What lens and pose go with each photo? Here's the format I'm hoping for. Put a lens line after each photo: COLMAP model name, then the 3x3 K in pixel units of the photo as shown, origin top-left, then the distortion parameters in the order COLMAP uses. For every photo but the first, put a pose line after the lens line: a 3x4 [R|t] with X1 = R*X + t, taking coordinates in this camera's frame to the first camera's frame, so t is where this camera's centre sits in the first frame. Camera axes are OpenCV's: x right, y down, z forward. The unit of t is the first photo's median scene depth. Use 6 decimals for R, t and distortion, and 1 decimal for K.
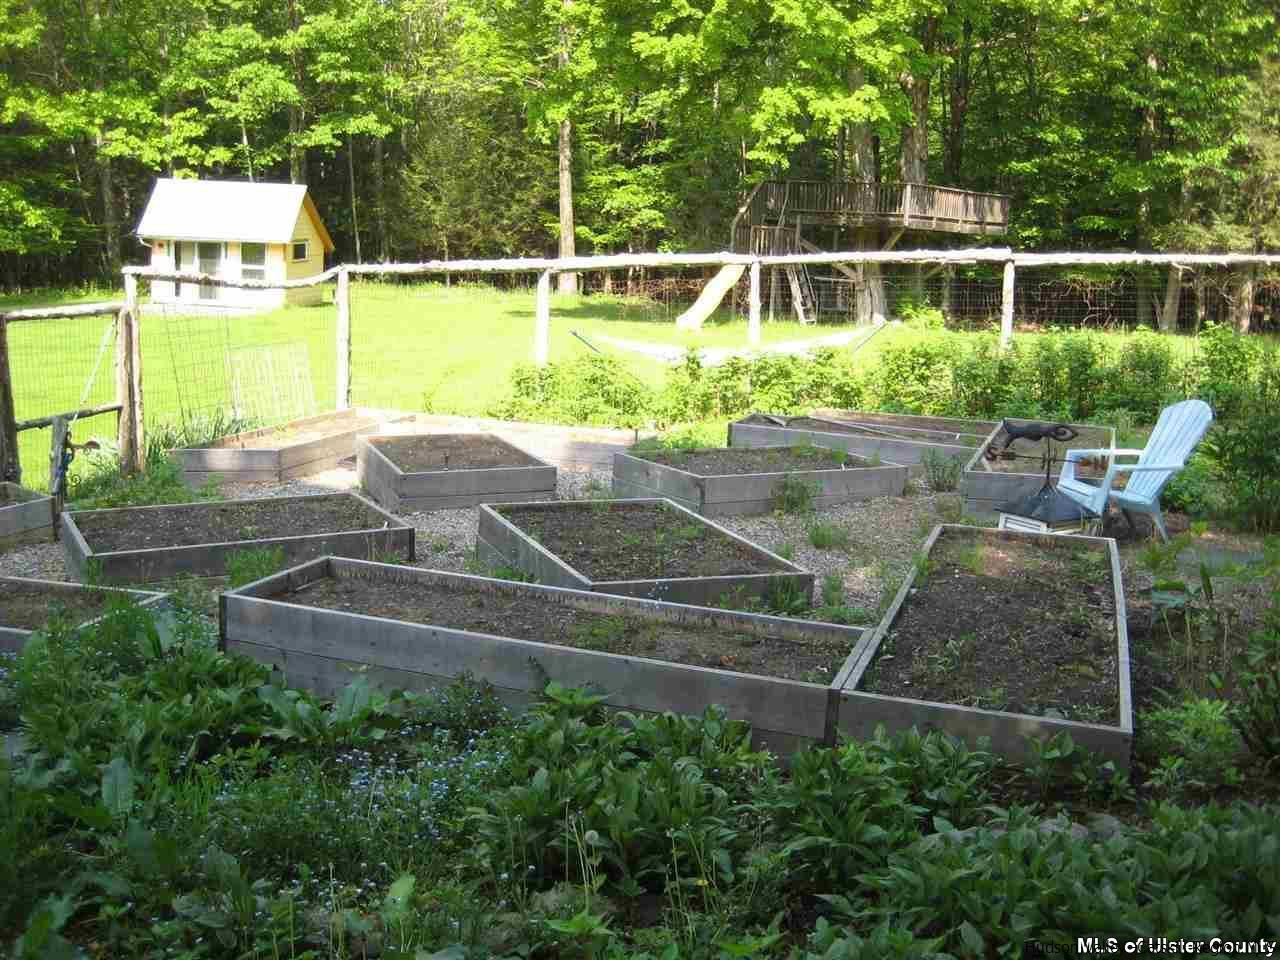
lens RADIAL K [[1337.8, 0, 640.0], [0, 1337.8, 480.0], [0, 0, 1]] dist [-0.155327, 0.216577]
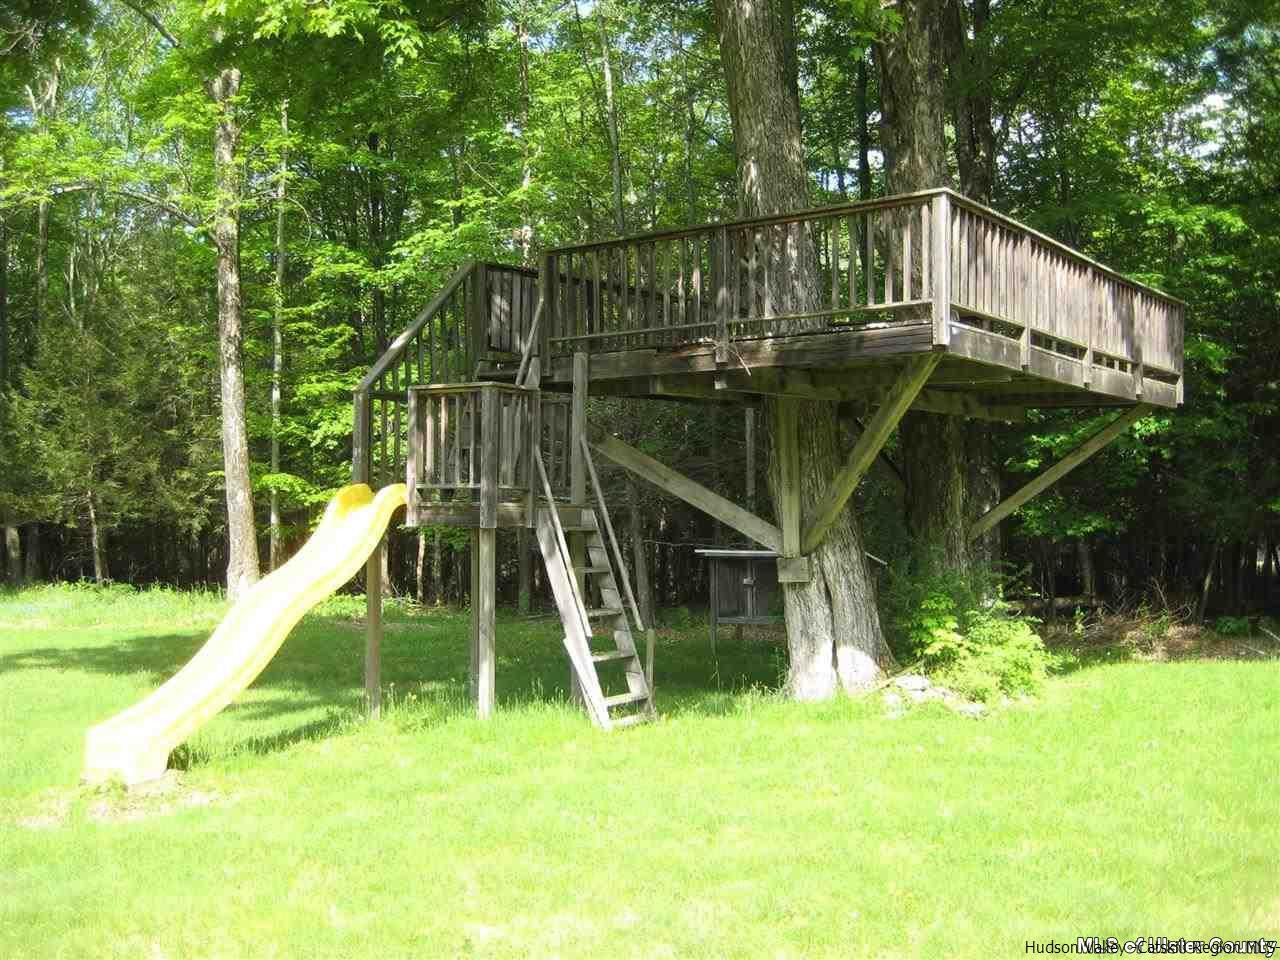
lens RADIAL K [[1337.8, 0, 640.0], [0, 1337.8, 480.0], [0, 0, 1]] dist [-0.155327, 0.216577]
pose [[0.998323, -0.040290, 0.041577, 0.117306], [0.047981, 0.977645, -0.204716, -0.104082], [-0.032399, 0.206368, 0.977938, 0.687692]]
